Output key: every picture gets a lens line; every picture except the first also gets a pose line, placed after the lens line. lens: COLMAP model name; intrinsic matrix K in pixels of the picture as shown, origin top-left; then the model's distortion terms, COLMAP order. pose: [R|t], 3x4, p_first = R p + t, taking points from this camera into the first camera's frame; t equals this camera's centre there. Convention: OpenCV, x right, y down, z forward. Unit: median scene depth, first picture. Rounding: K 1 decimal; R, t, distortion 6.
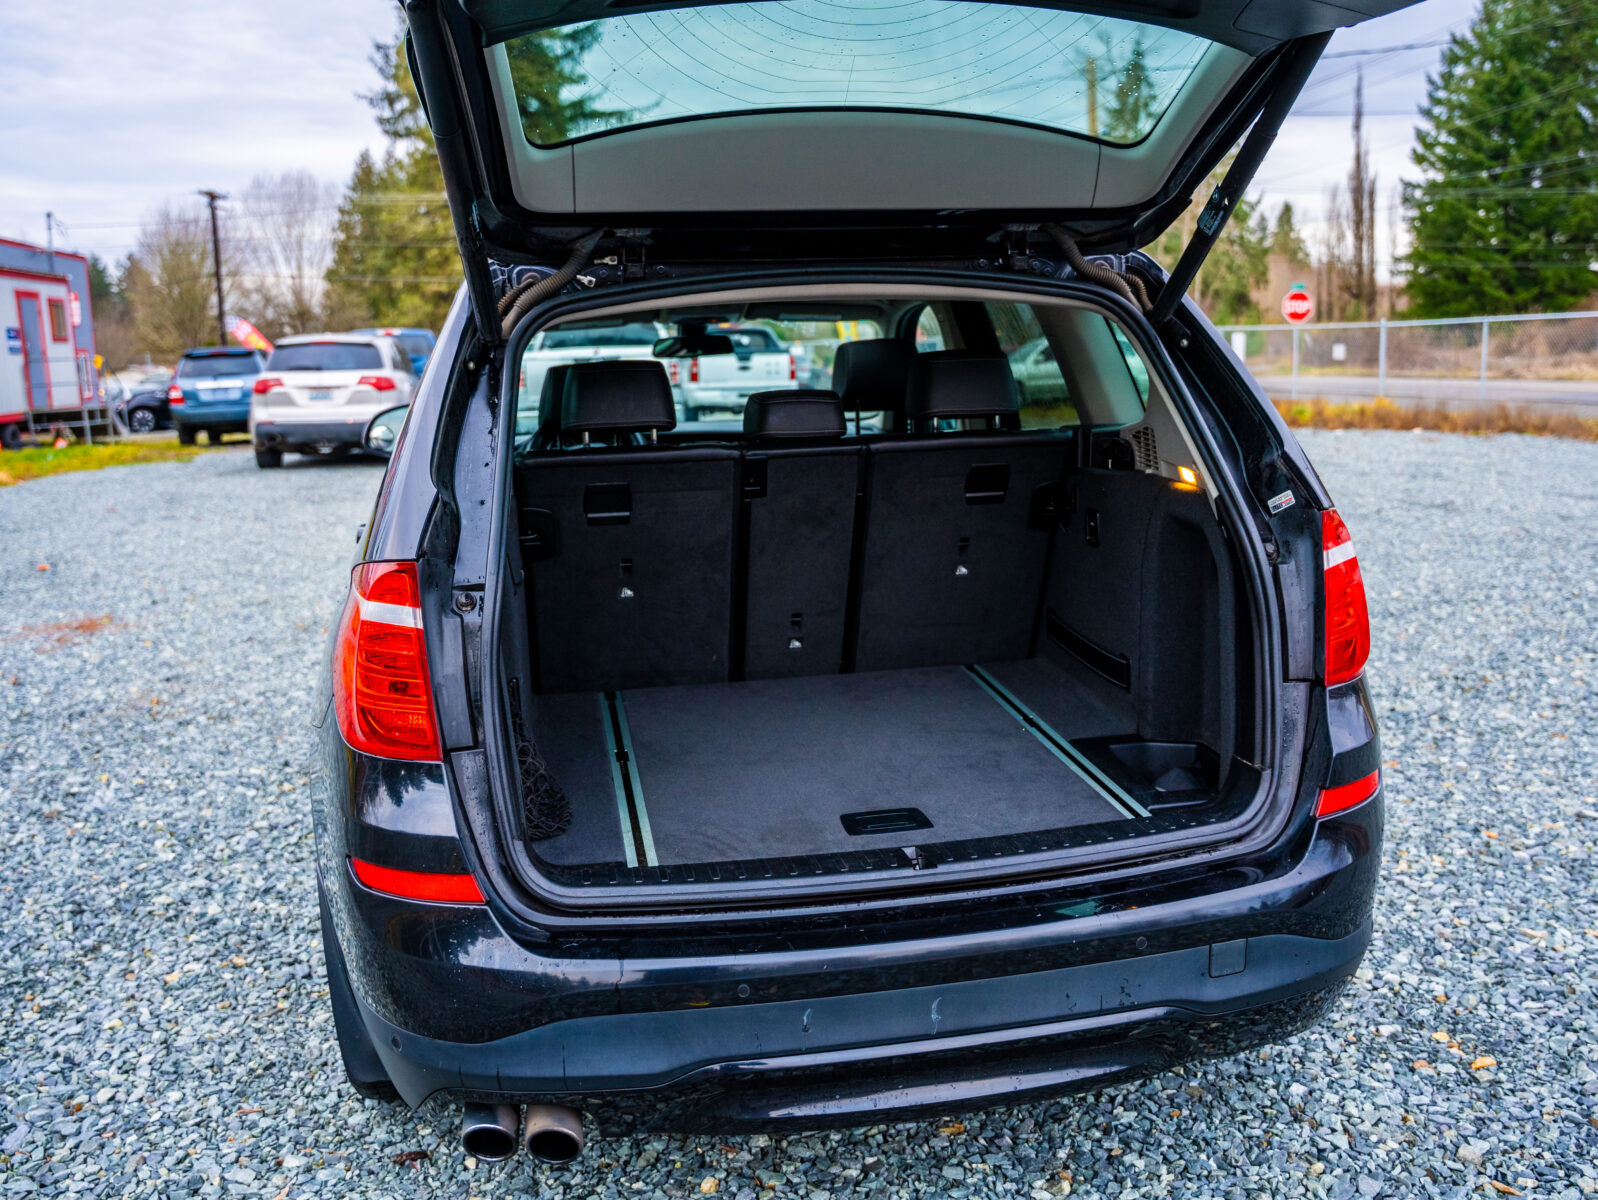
lens RADIAL K [[1328.8, 0, 799.0], [0, 1328.8, 600.0], [0, 0, 1]] dist [-0.117256, 0.114406]
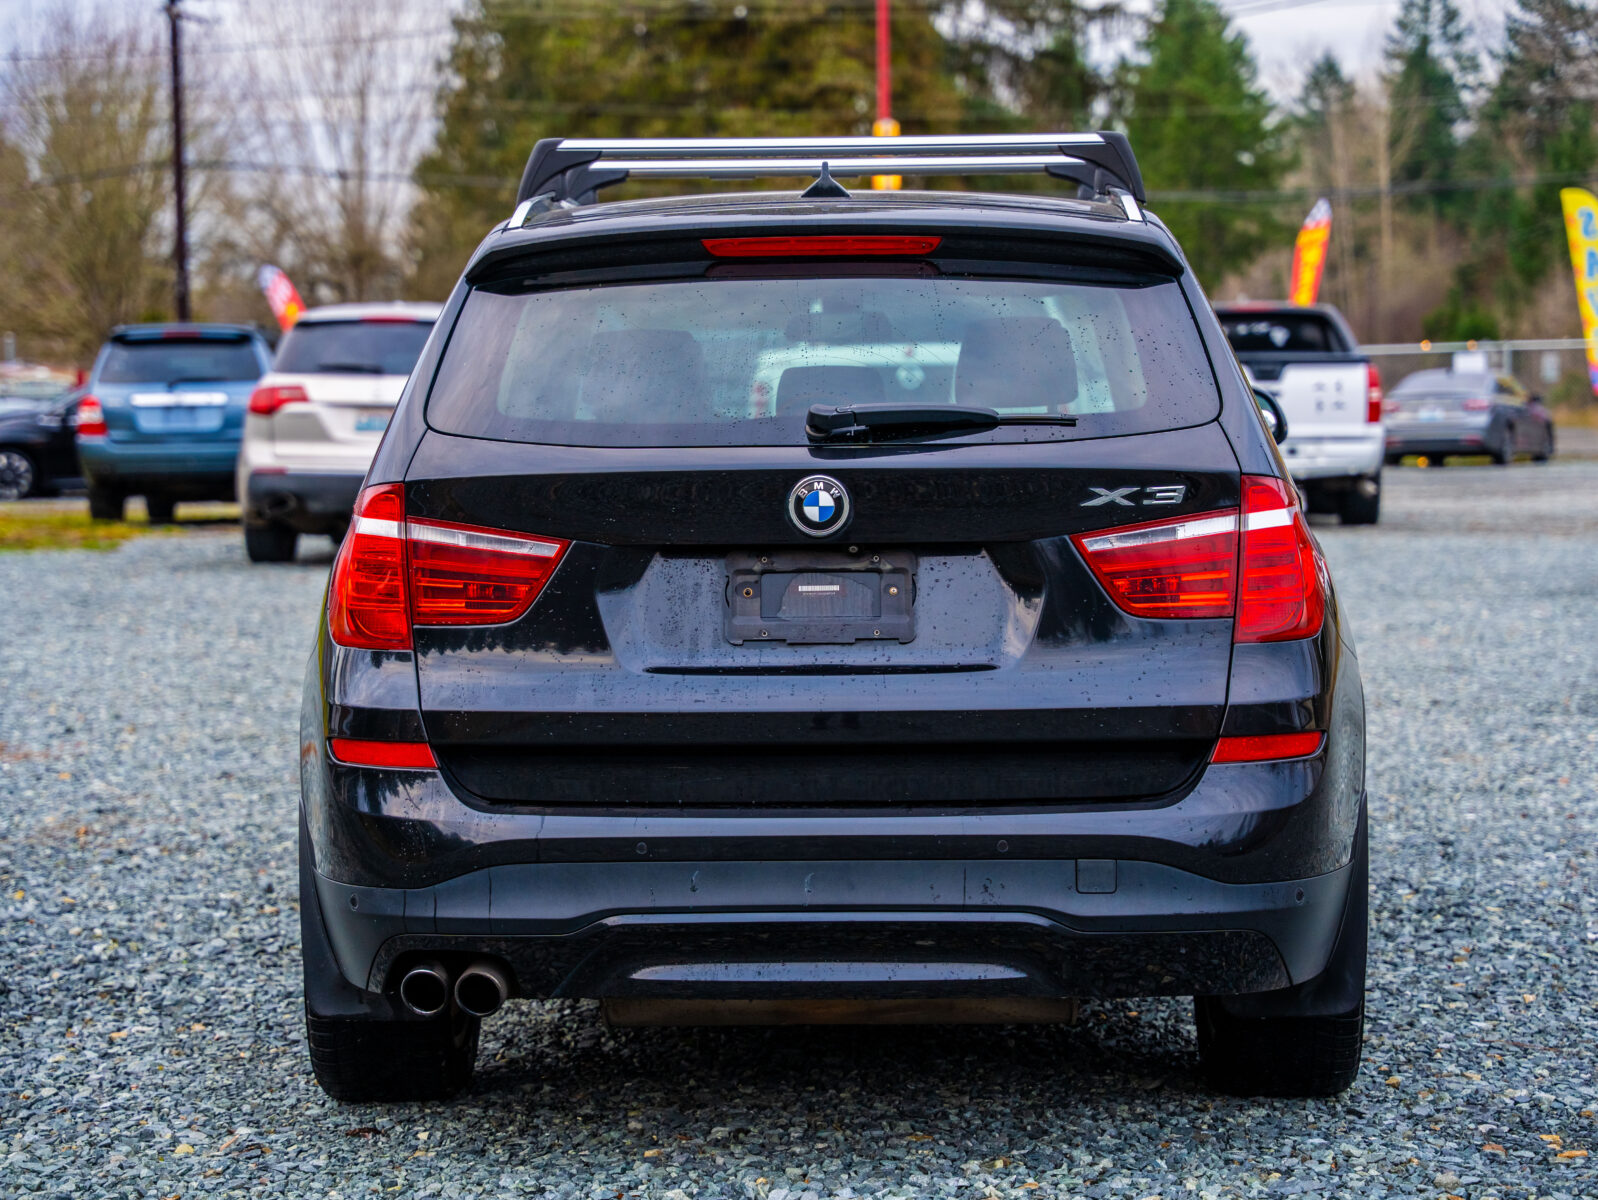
lens RADIAL K [[3320.6, 0, 799.0], [0, 3320.6, 600.0], [0, 0, 1]] dist [0.364947, -0.088716]
pose [[0.974187, 0.032560, -0.223383, 0.083034], [-0.058299, 0.992263, -0.109613, 0.043473], [0.218086, 0.119807, 0.968548, -0.207053]]
